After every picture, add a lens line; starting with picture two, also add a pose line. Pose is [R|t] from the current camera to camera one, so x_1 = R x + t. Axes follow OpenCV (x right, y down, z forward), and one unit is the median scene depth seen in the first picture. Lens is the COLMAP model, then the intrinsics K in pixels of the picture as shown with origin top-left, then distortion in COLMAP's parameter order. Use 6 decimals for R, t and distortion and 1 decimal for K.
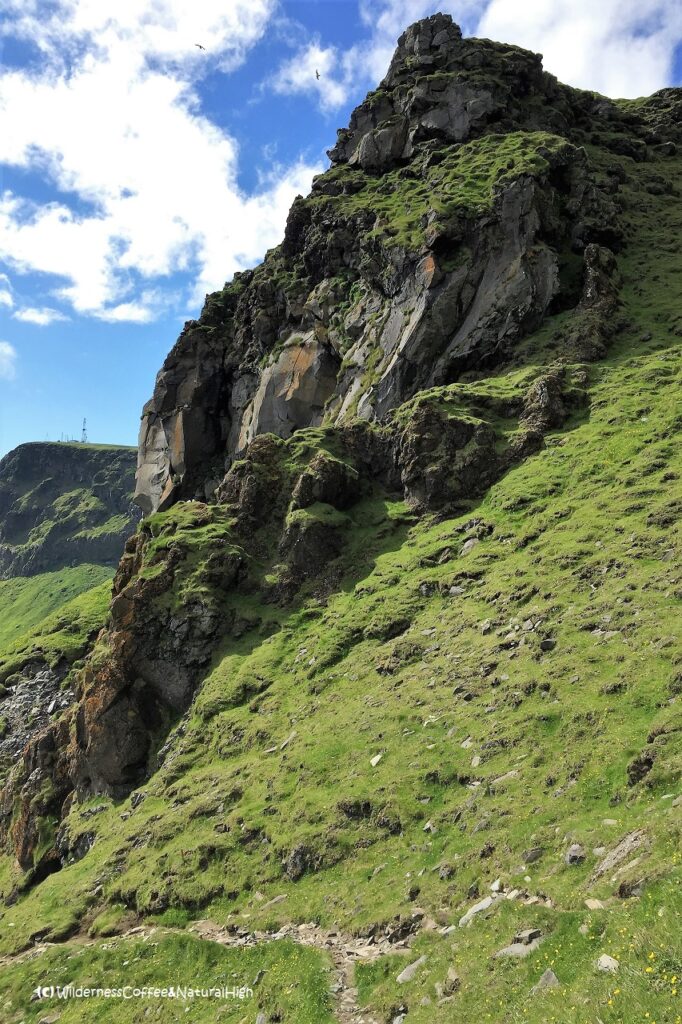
lens RADIAL K [[911.0, 0, 344.9], [0, 911.0, 510.2], [0, 0, 1]] dist [0.097353, -0.127419]
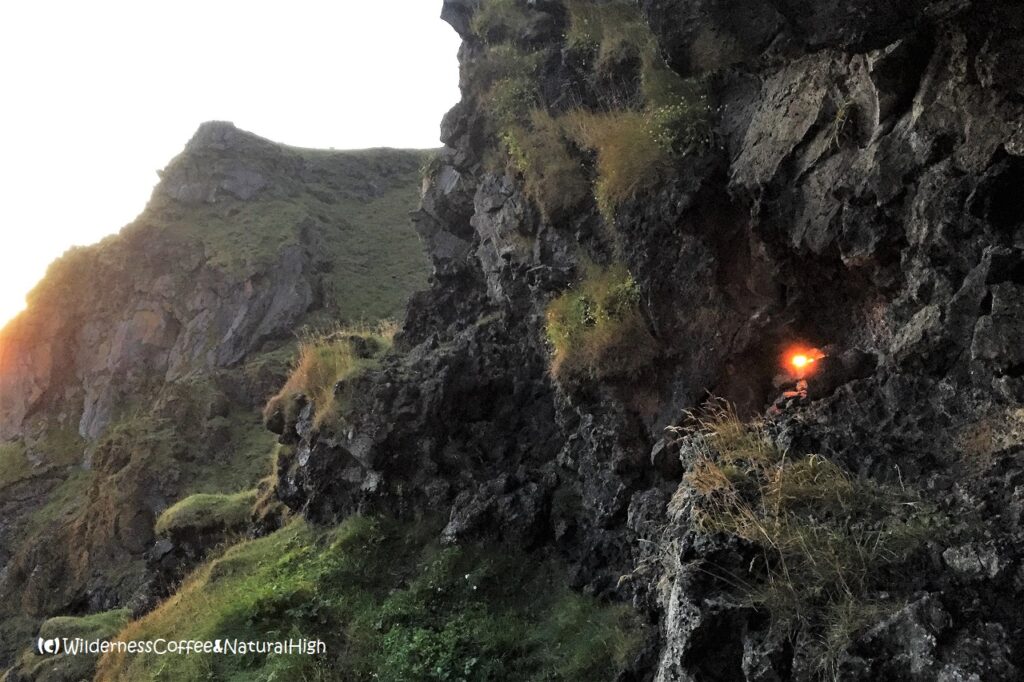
lens RADIAL K [[911.0, 0, 513.2], [0, 911.0, 341.4], [0, 0, 1]] dist [0.097353, -0.127419]
pose [[0.830768, 0.005482, 0.556591, -0.529453], [-0.001771, 0.999972, -0.007207, -0.136790], [-0.556616, 0.005001, 0.830755, -0.945751]]
